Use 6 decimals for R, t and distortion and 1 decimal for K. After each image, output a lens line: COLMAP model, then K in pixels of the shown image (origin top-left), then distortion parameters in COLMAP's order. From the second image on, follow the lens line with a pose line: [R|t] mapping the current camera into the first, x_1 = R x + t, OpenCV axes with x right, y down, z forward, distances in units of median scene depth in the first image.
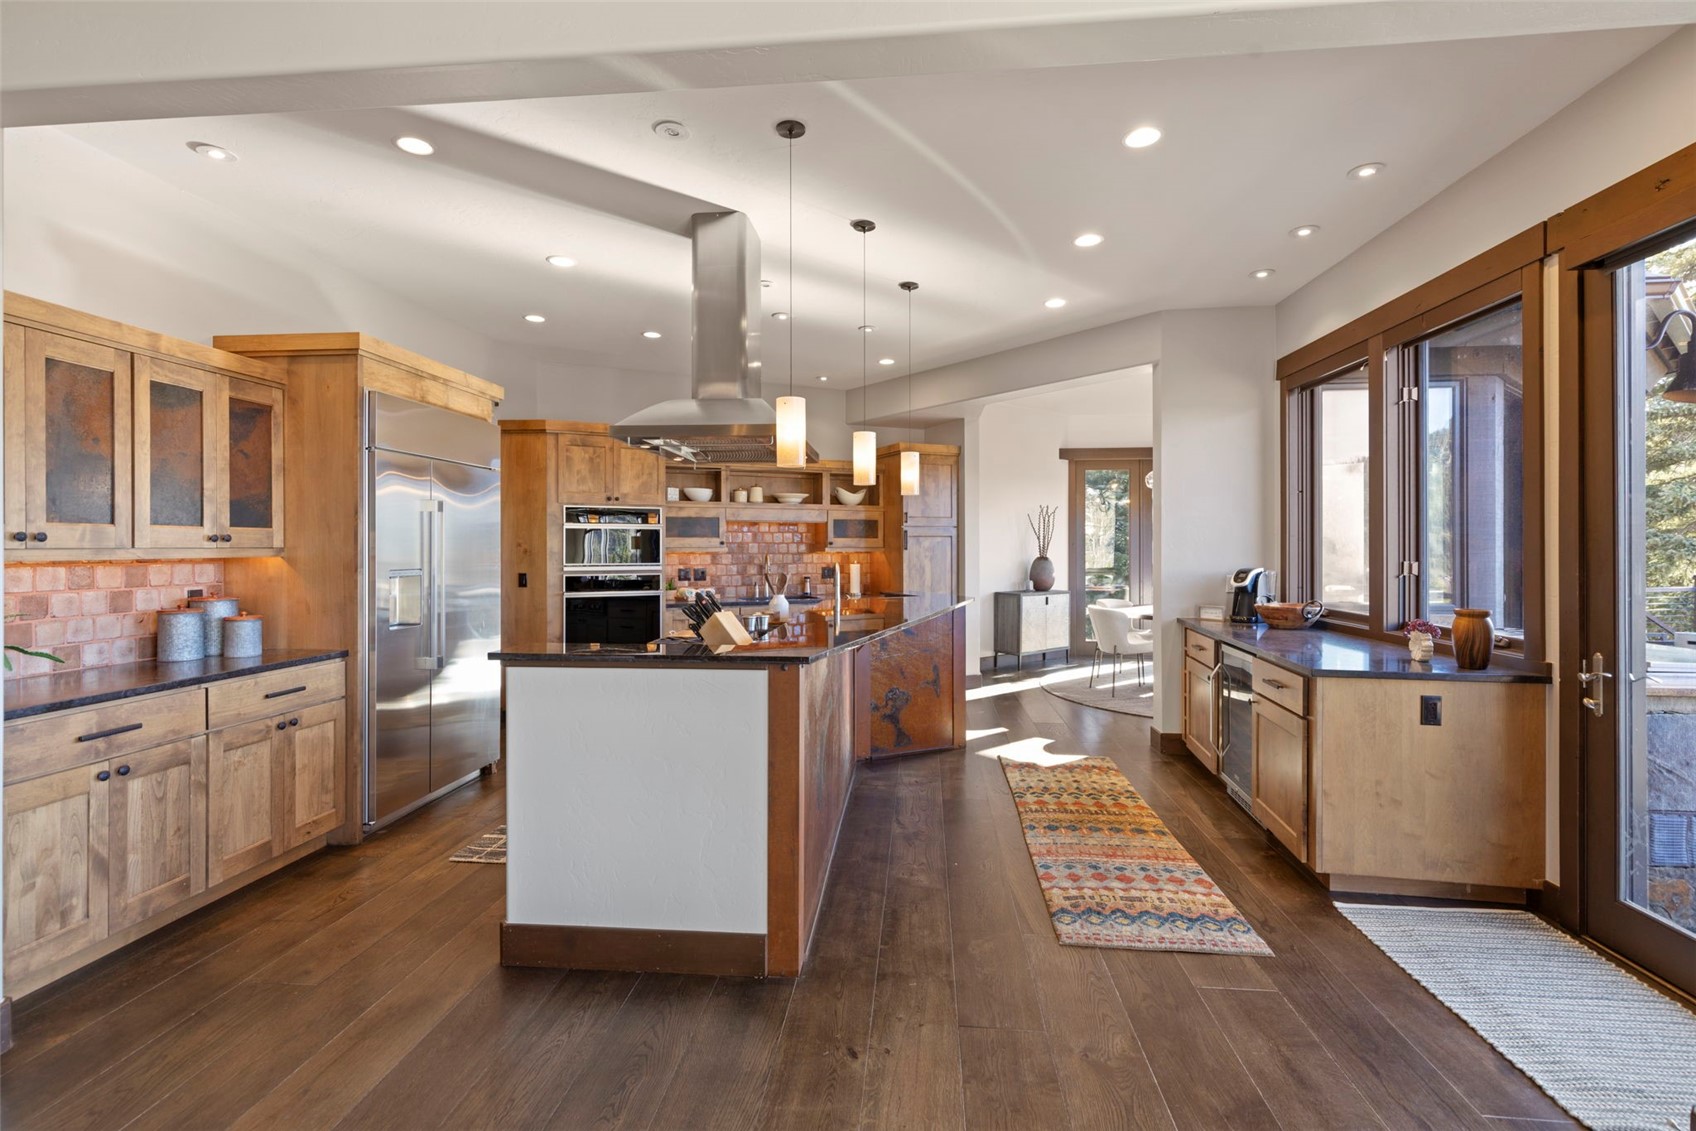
lens RADIAL K [[756.0, 0, 846.7], [0, 756.0, 545.9], [0, 0, 1]] dist [0.003912, 0.000052]
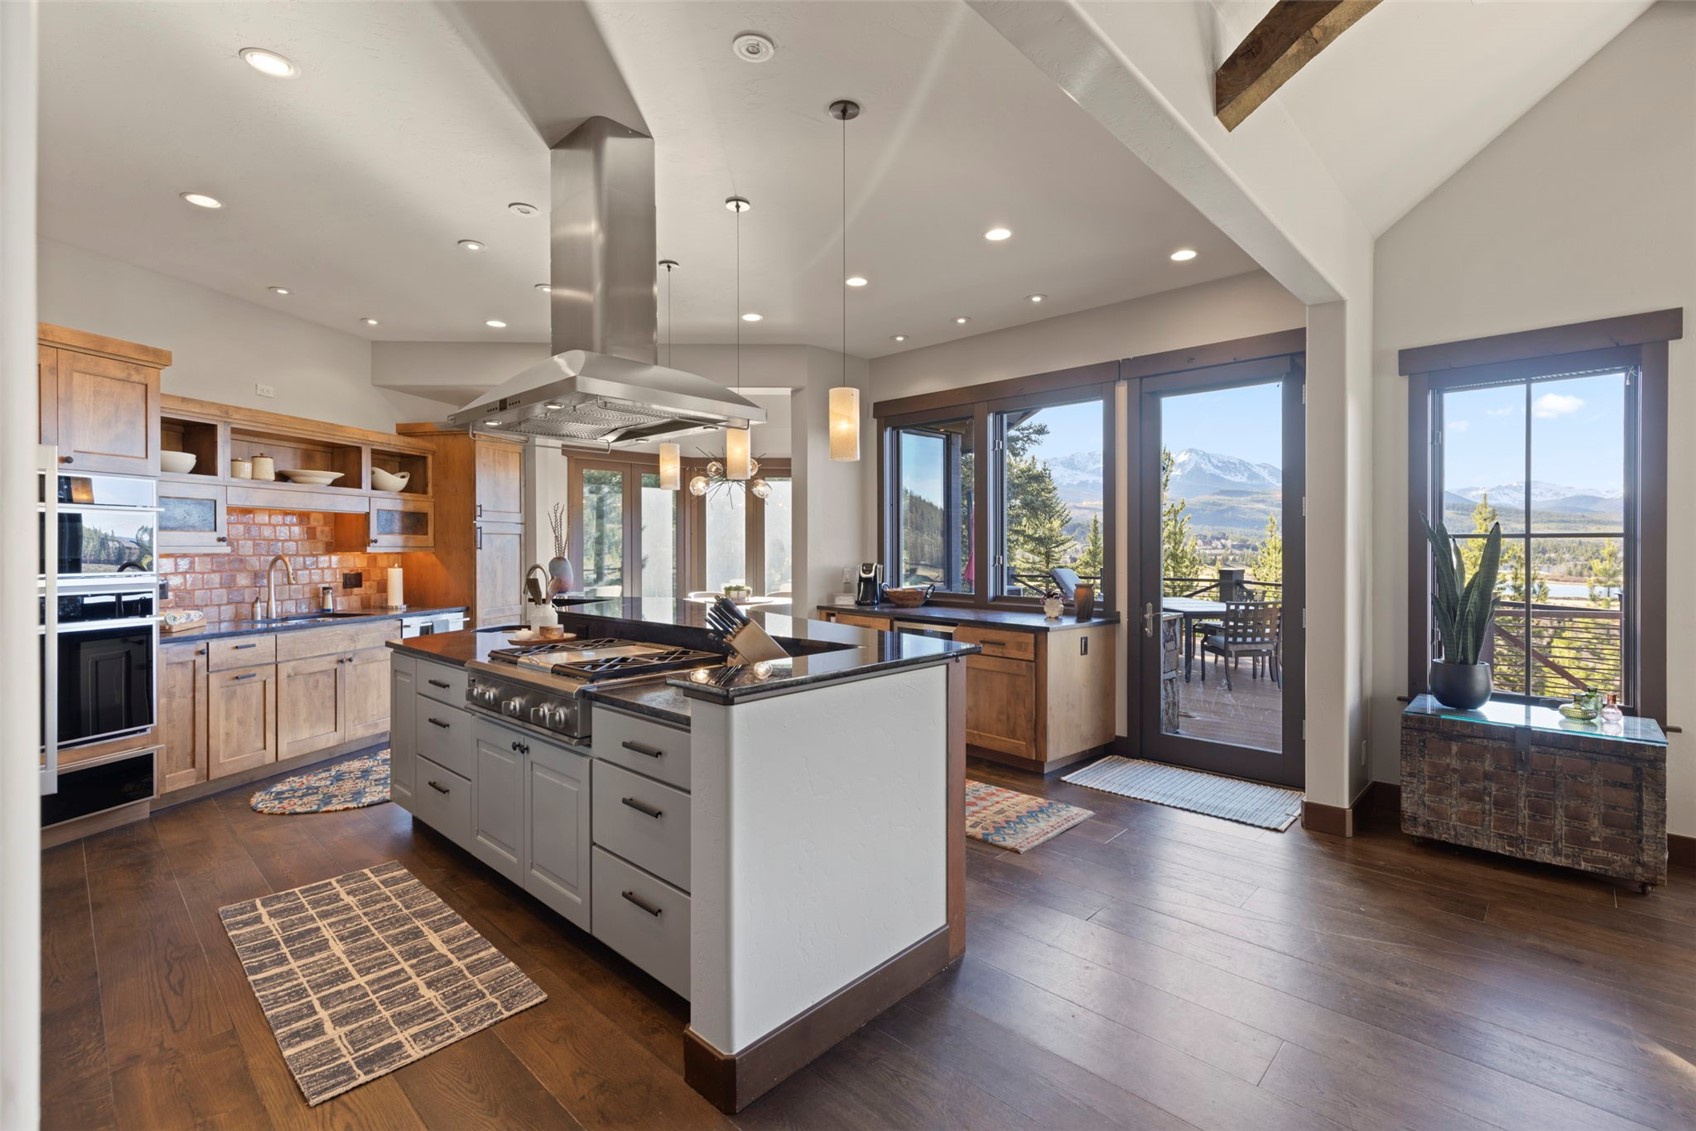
lens RADIAL K [[765.9, 0, 838.8], [0, 765.9, 545.3], [0, 0, 1]] dist [0.014728, -0.000224]
pose [[0.619607, 0.001048, 0.784912, -0.571446], [-0.000707, 0.999999, -0.000777, 0.002334], [-0.784912, -0.000073, 0.619607, 0.265712]]
